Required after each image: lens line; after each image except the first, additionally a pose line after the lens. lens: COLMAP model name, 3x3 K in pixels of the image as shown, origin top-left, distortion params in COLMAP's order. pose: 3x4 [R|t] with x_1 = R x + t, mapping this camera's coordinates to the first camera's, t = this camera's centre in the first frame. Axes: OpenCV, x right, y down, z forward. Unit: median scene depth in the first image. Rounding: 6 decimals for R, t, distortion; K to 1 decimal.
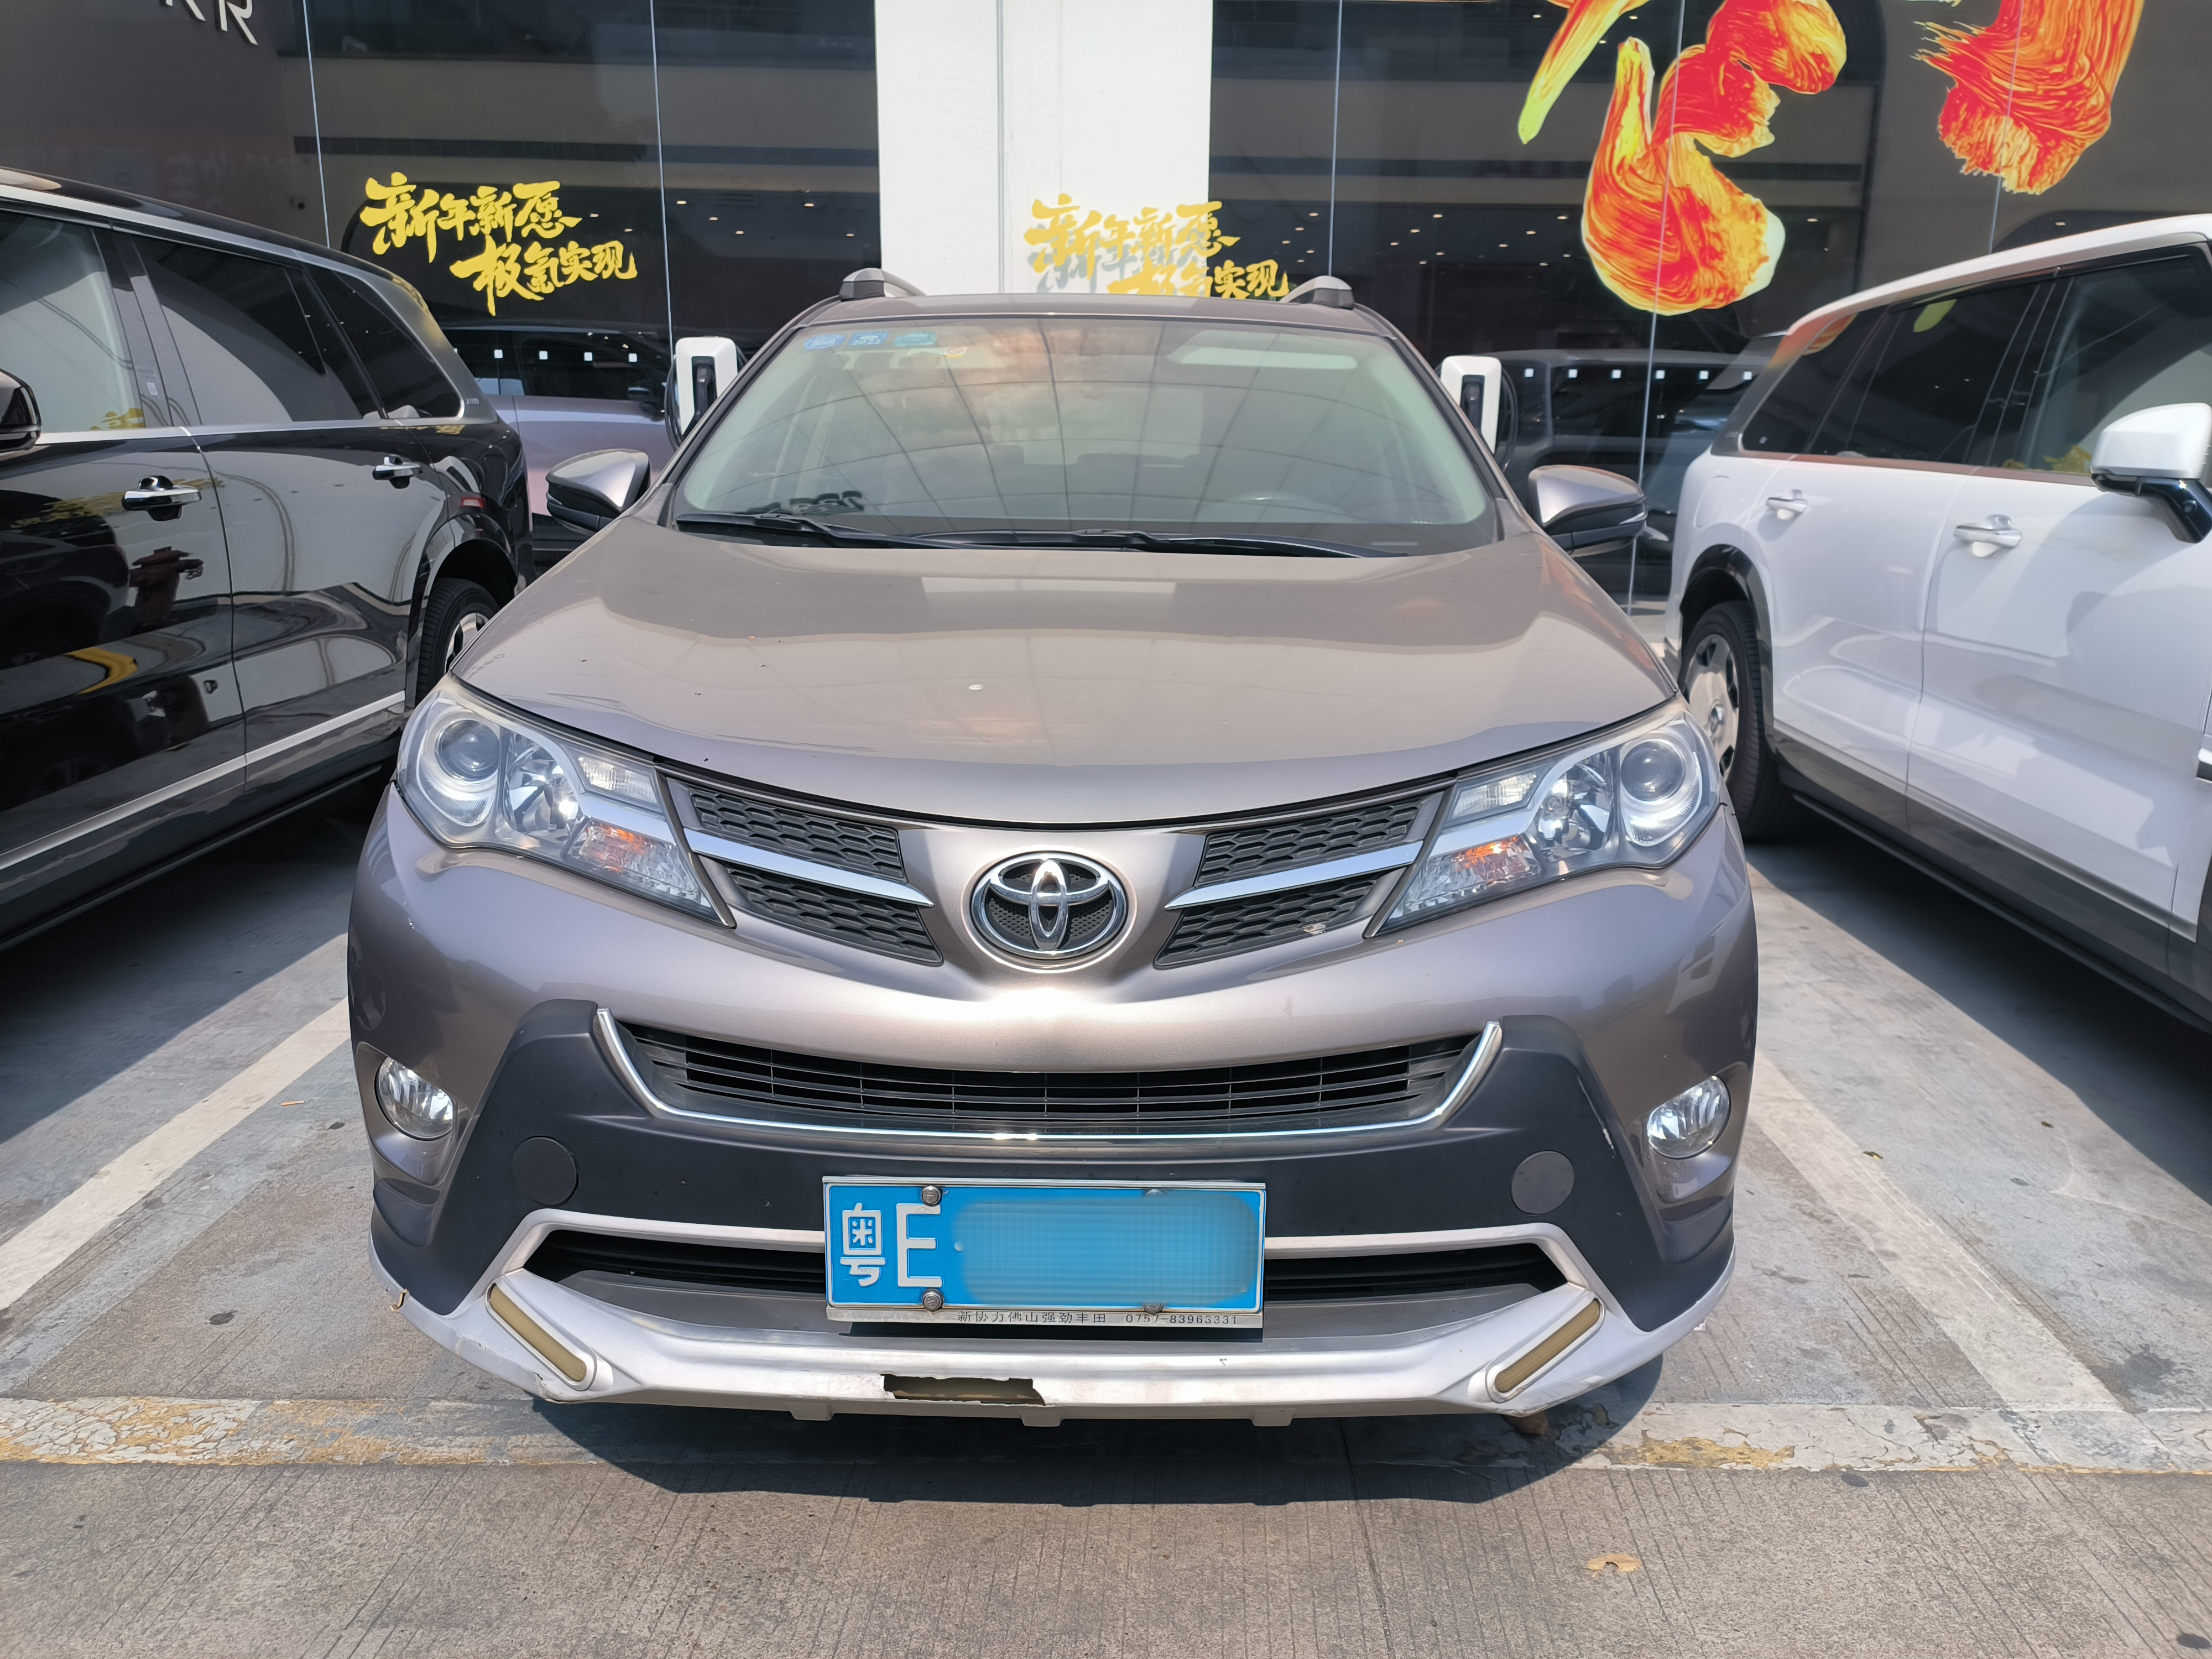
lens RADIAL K [[1612.5, 0, 1100.1], [0, 1612.5, 825.5], [0, 0, 1]] dist [0.019624, -0.023026]
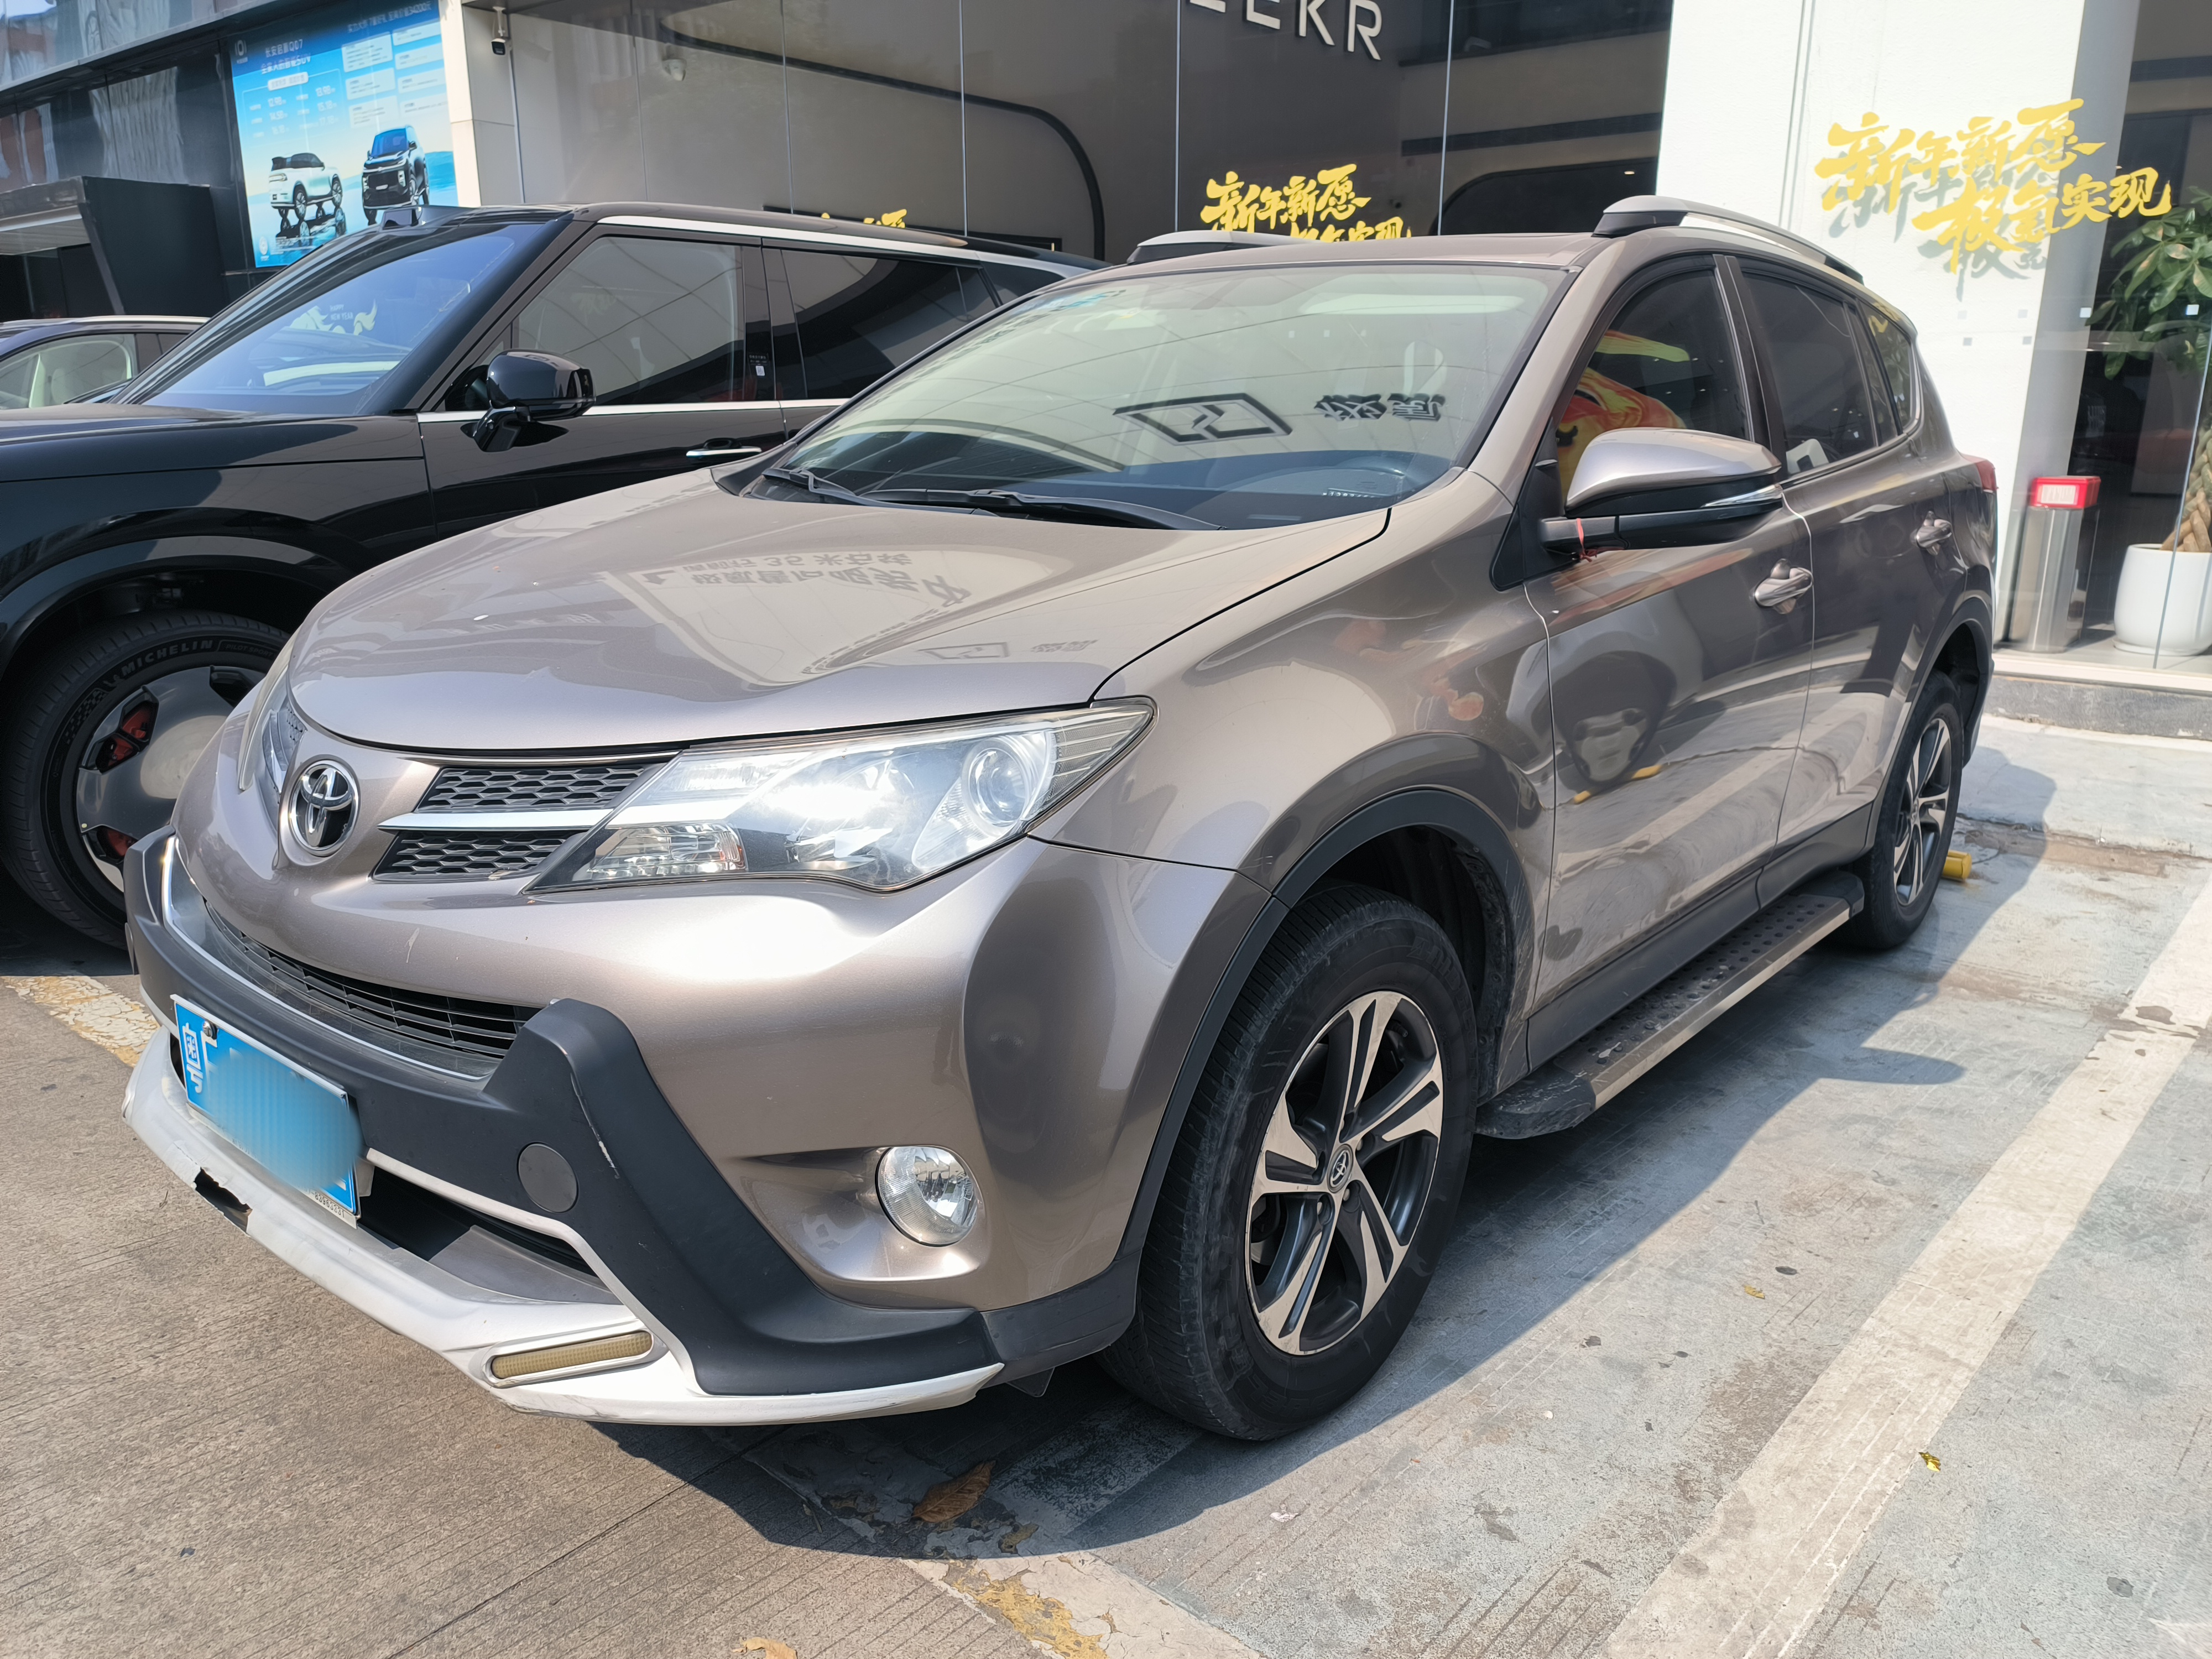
lens RADIAL K [[1612.5, 0, 1094.0], [0, 1612.5, 837.0], [0, 0, 1]] dist [0.019624, -0.023026]
pose [[0.761904, 0.155212, -0.628817, 0.254589], [-0.143969, 0.987158, 0.069223, -0.020175], [0.631486, 0.037789, 0.774466, 0.108862]]
